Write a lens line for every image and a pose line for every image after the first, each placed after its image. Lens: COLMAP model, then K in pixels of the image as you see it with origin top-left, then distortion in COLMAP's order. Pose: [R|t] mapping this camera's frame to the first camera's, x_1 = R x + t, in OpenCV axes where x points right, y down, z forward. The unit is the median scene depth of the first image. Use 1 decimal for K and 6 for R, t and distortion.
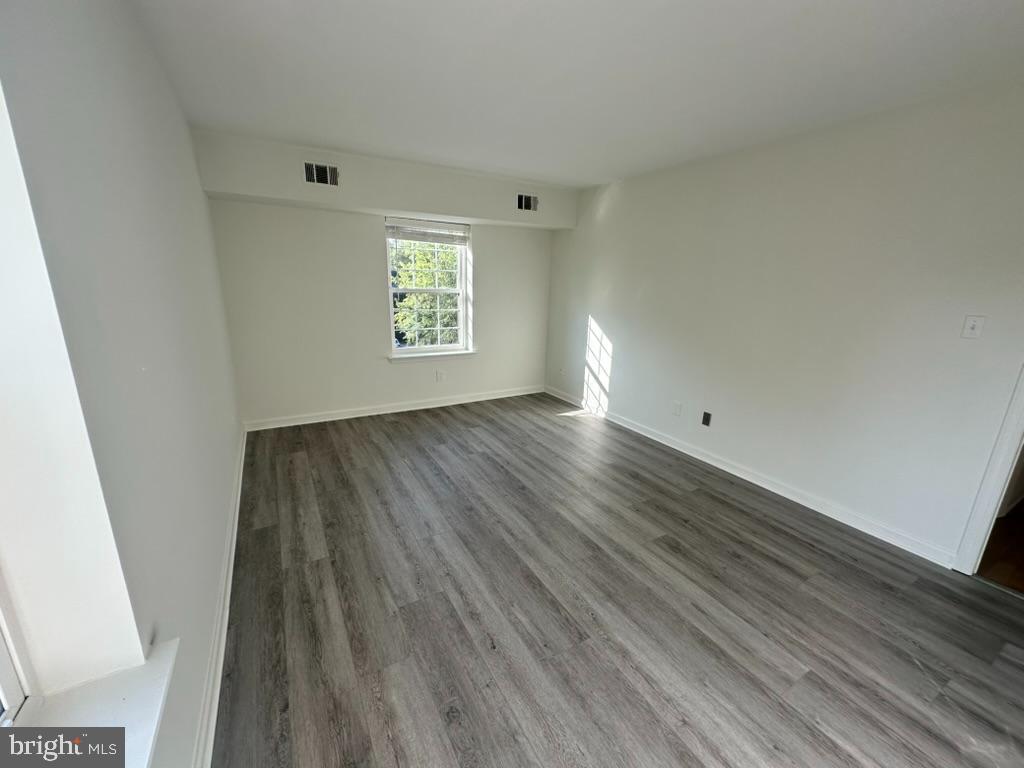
lens RADIAL K [[413.0, 0, 509.7], [0, 413.0, 383.7], [0, 0, 1]] dist [-0.000303, 0.000461]
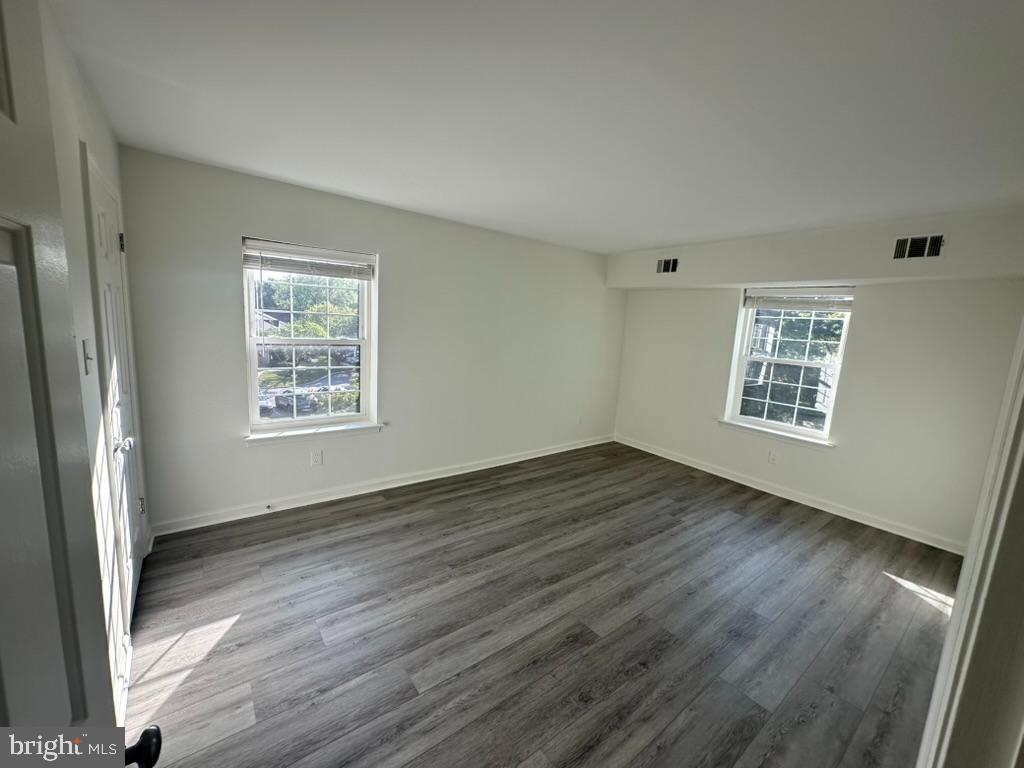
lens RADIAL K [[413.0, 0, 509.7], [0, 413.0, 383.7], [0, 0, 1]] dist [-0.000303, 0.000461]
pose [[0.126228, 0.130243, -0.983414, 1.053873], [-0.301630, 0.949445, 0.087028, -0.132235], [0.945032, 0.285642, 0.159132, 0.518391]]
